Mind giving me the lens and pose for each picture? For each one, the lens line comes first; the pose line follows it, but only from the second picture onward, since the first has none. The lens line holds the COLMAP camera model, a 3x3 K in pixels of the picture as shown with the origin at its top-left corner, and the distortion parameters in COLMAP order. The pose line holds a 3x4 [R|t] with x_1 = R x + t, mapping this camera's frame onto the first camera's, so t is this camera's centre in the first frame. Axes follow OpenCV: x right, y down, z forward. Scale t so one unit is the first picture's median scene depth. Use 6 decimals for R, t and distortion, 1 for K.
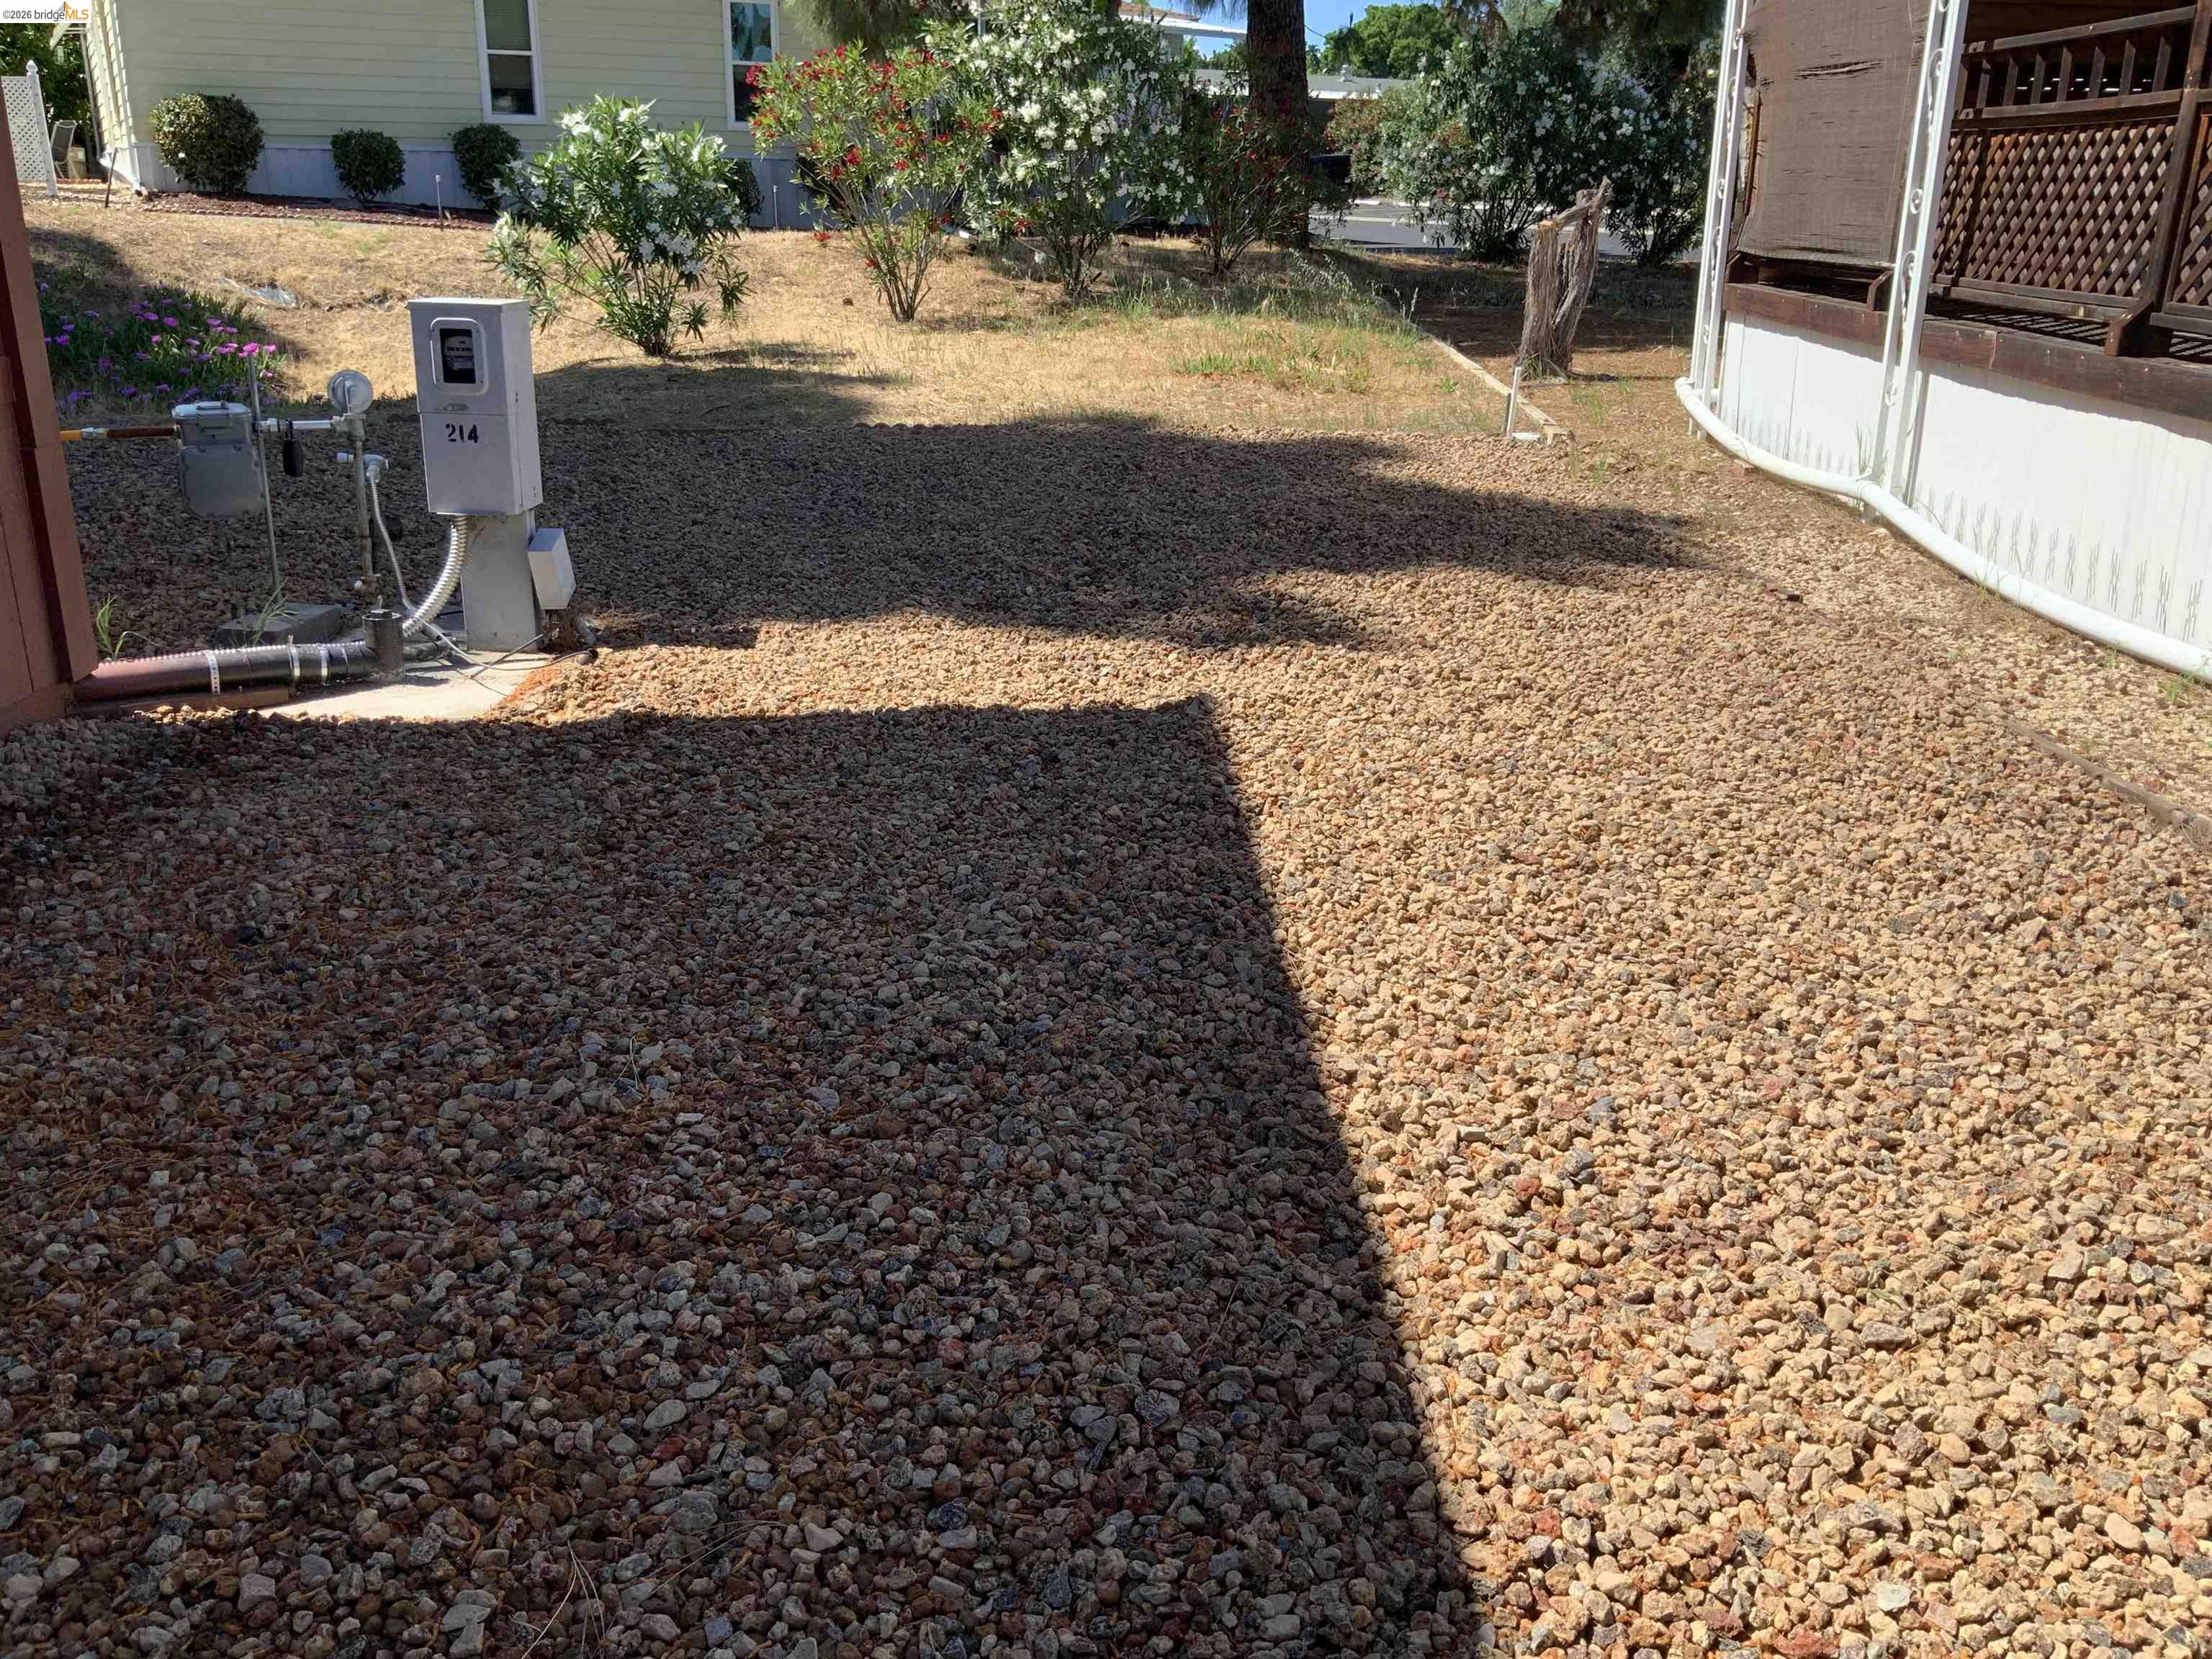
lens RADIAL K [[1815.8, 0, 1106.0], [0, 1815.8, 829.5], [0, 0, 1]] dist [0.076825, -0.132990]
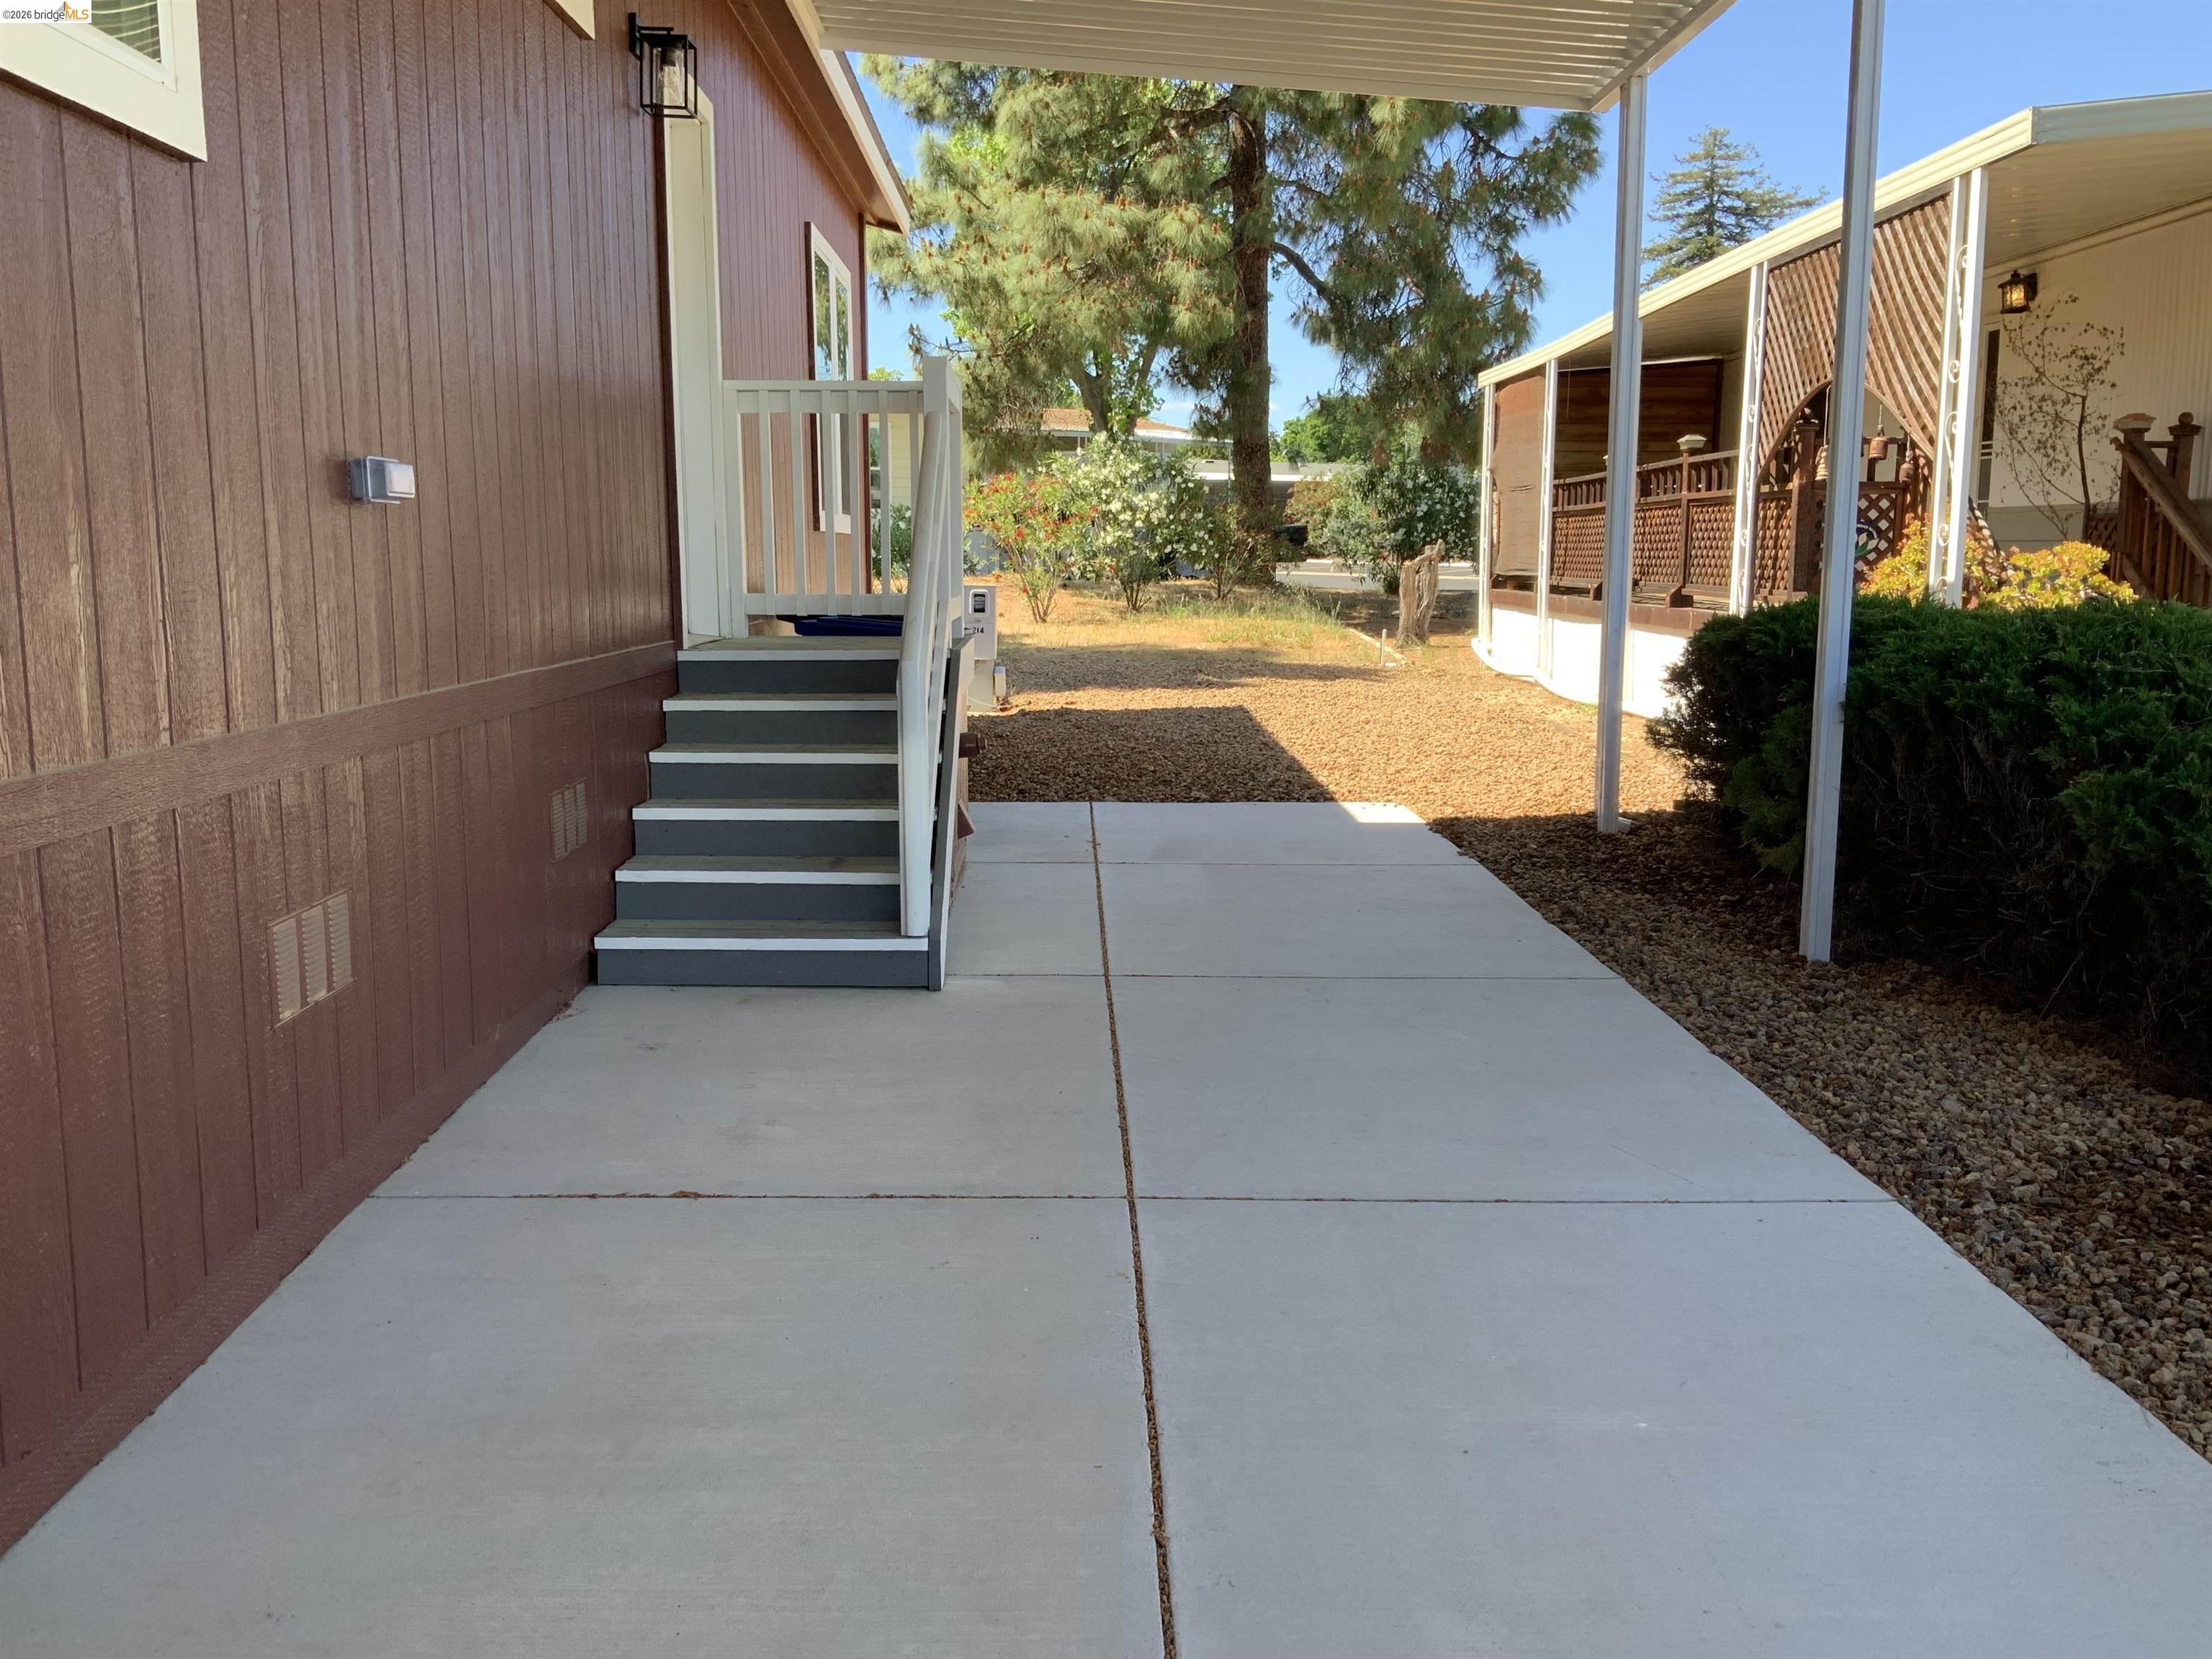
lens RADIAL K [[1815.8, 0, 1106.0], [0, 1815.8, 829.5], [0, 0, 1]] dist [0.076825, -0.132990]
pose [[0.999822, -0.015220, 0.011139, -0.074580], [0.017034, 0.982252, -0.186793, 0.238296], [-0.008098, 0.186950, 0.982336, -0.659617]]
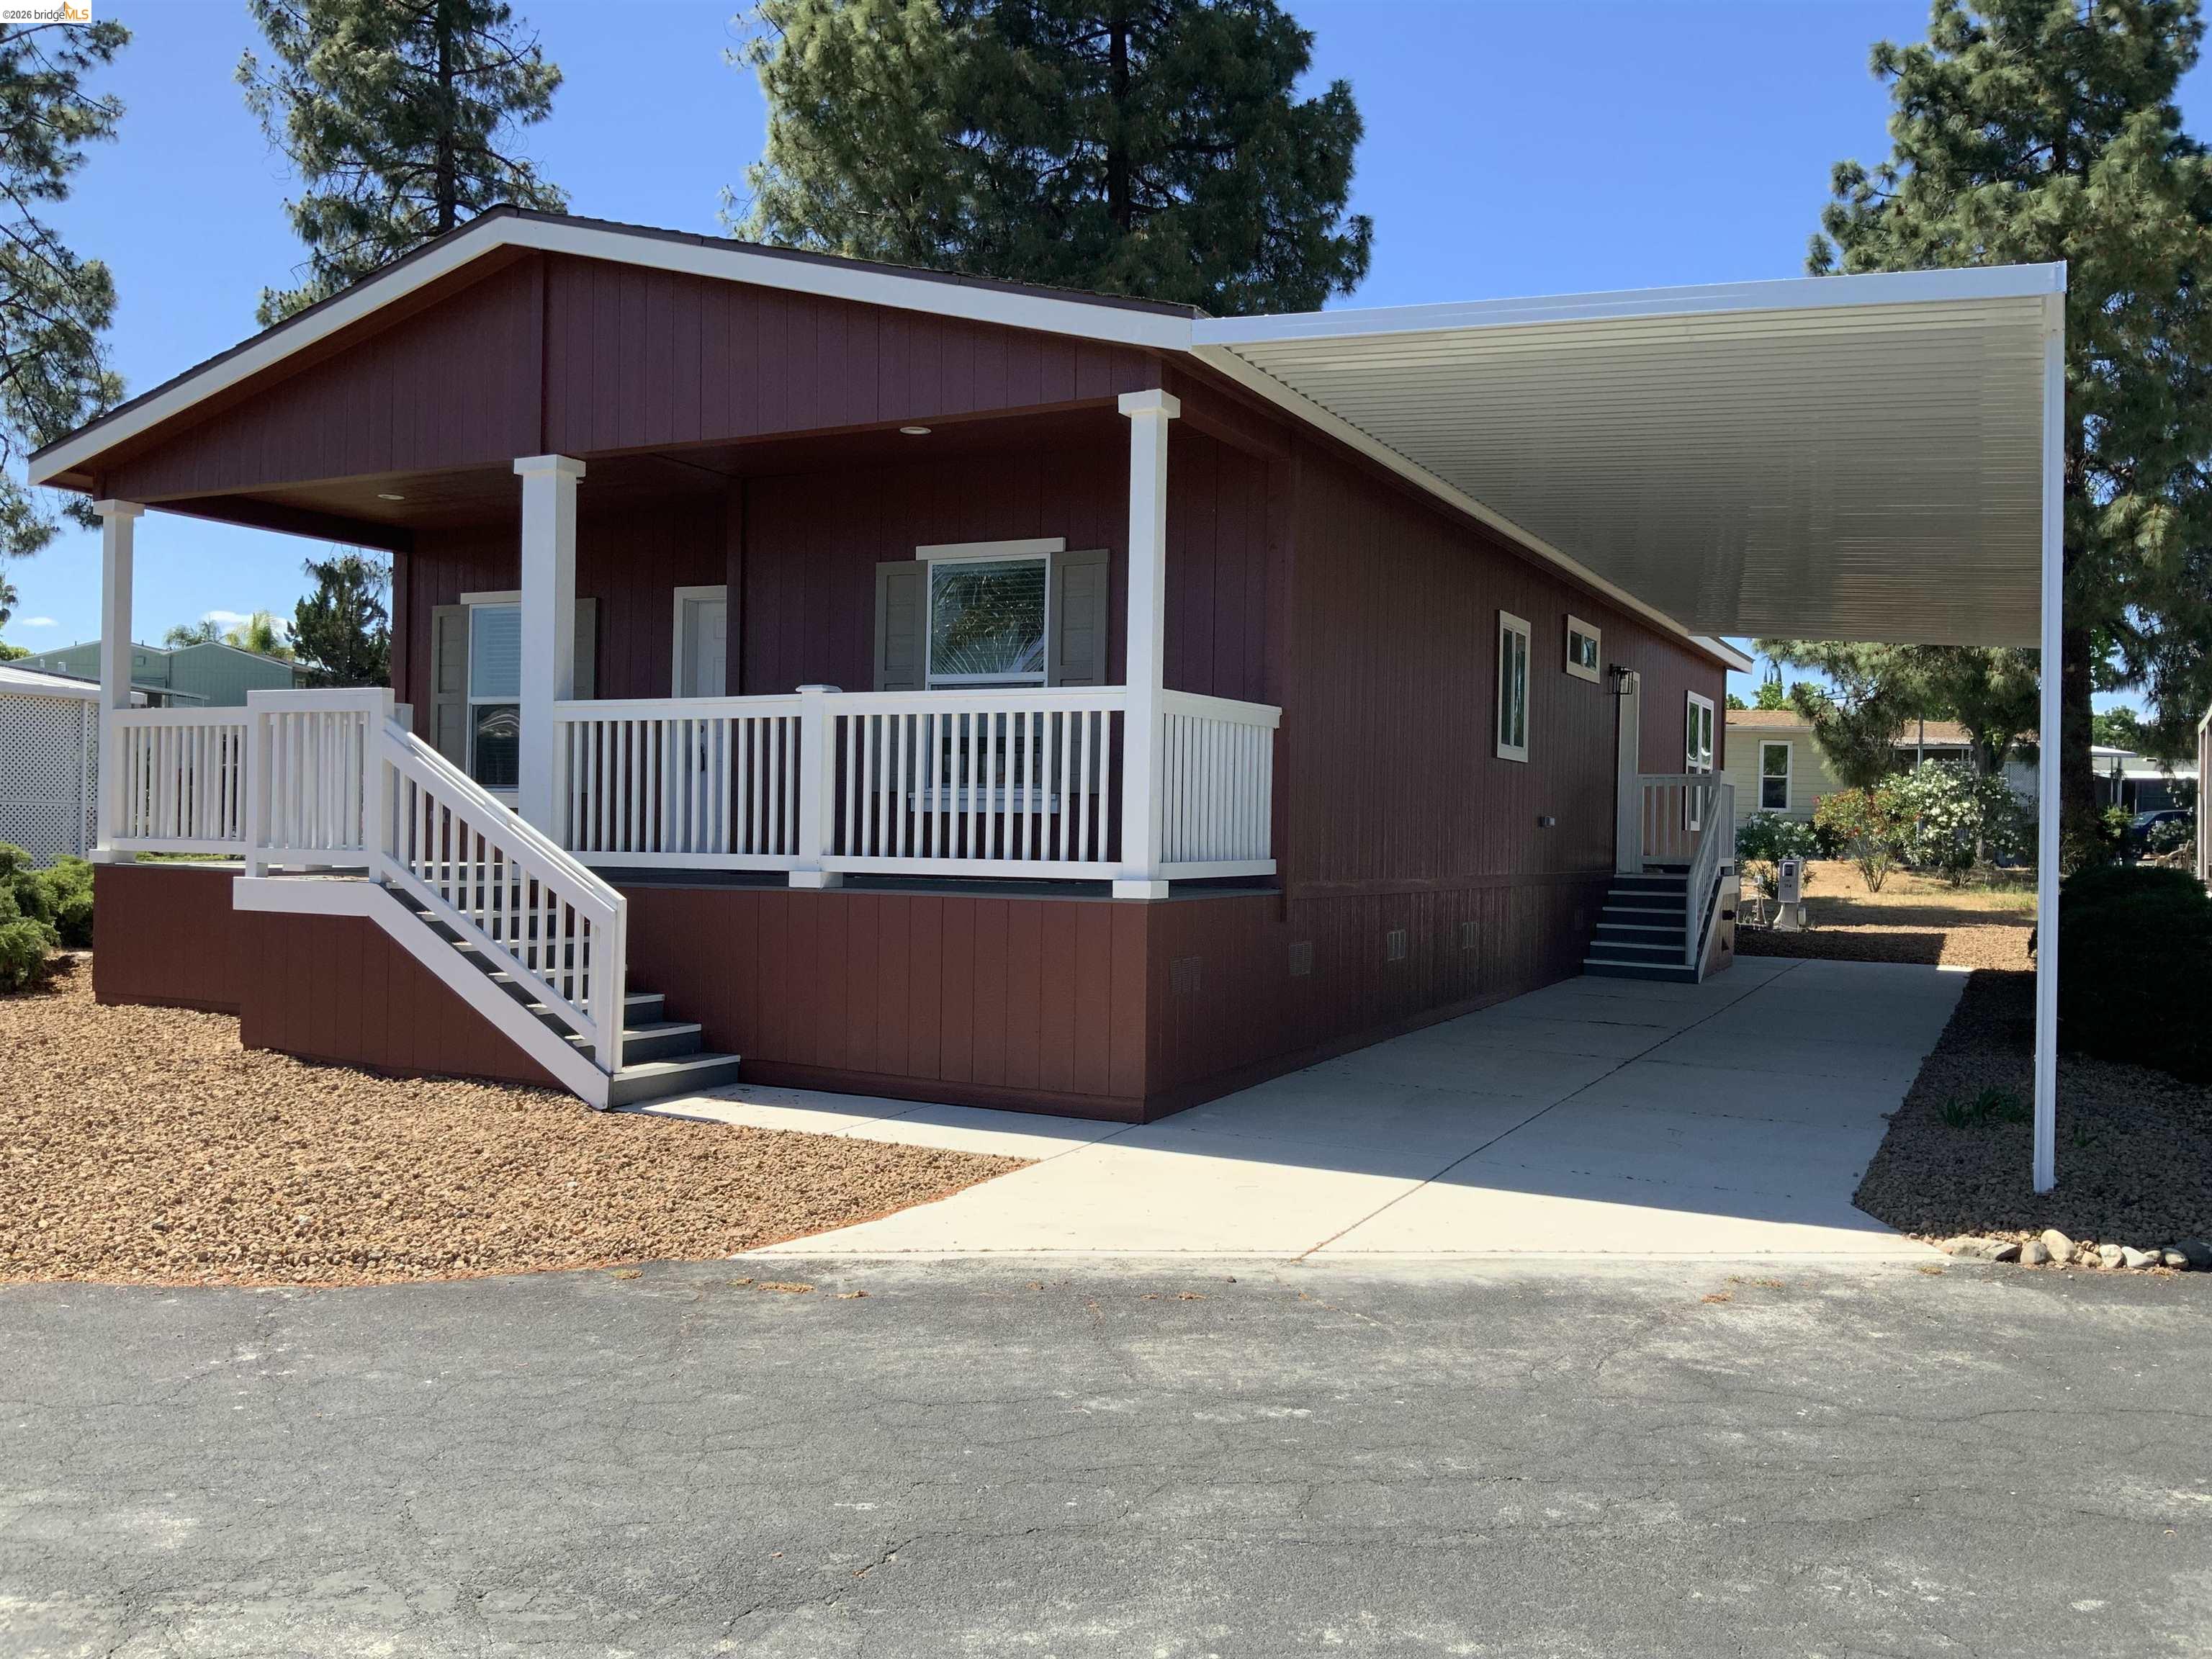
lens RADIAL K [[1815.8, 0, 1106.0], [0, 1815.8, 829.5], [0, 0, 1]] dist [0.076825, -0.132990]
pose [[0.883486, 0.002371, -0.468452, 0.131343], [-0.161384, 0.940315, -0.299605, 0.555132], [0.439782, 0.340297, 0.831137, -1.551183]]
